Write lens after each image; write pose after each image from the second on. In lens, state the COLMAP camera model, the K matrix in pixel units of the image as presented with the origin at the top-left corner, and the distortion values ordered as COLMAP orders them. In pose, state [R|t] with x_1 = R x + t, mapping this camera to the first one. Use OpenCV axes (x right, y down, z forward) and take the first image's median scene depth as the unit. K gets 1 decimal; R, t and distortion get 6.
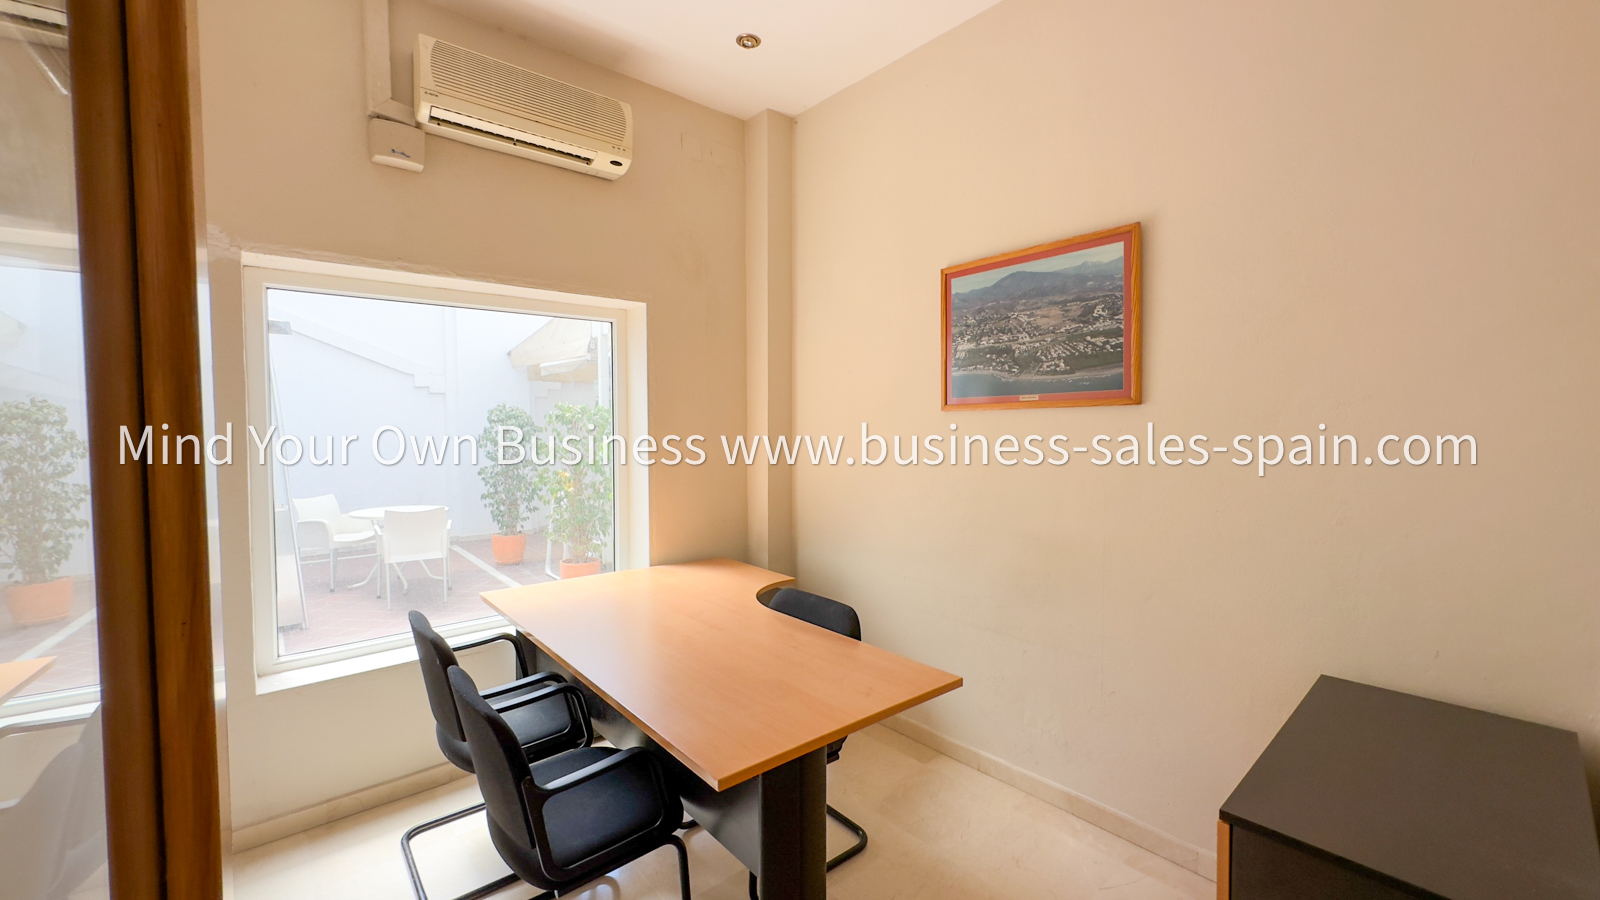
lens RADIAL K [[625.3, 0, 798.1], [0, 625.3, 445.8], [0, 0, 1]] dist [0.000202, 0.000042]
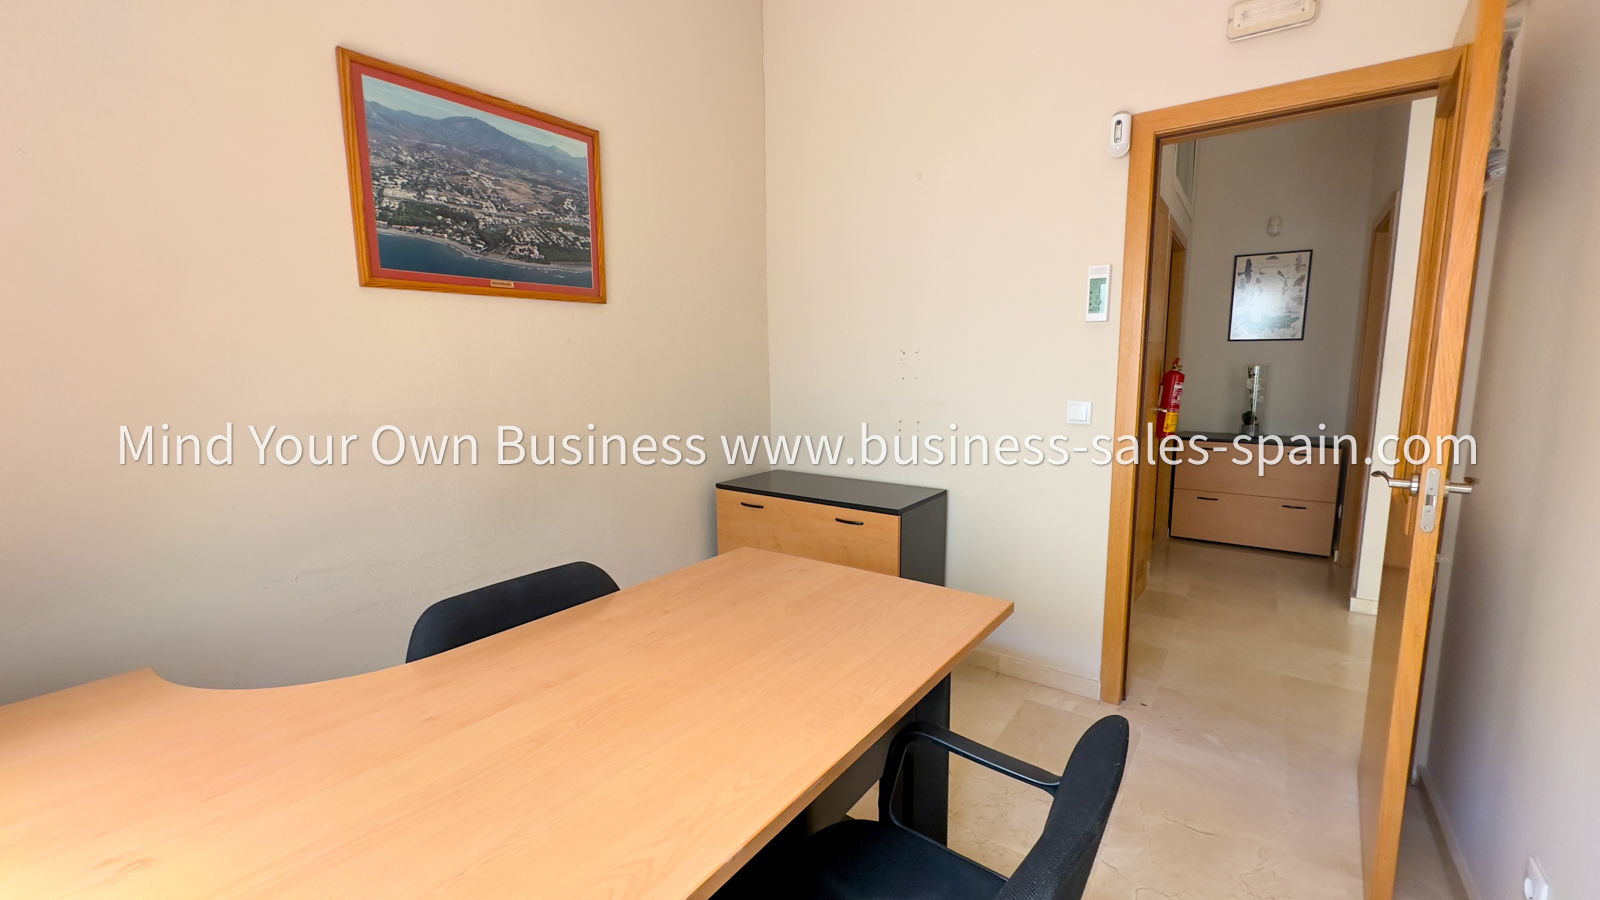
lens RADIAL K [[625.3, 0, 799.5], [0, 625.3, 443.7], [0, 0, 1]] dist [0.000202, 0.000042]
pose [[-0.215538, -0.119859, 0.969111, -0.569123], [0.045988, 0.990091, 0.132682, 0.043587], [-0.975412, 0.073165, -0.207891, 0.818771]]
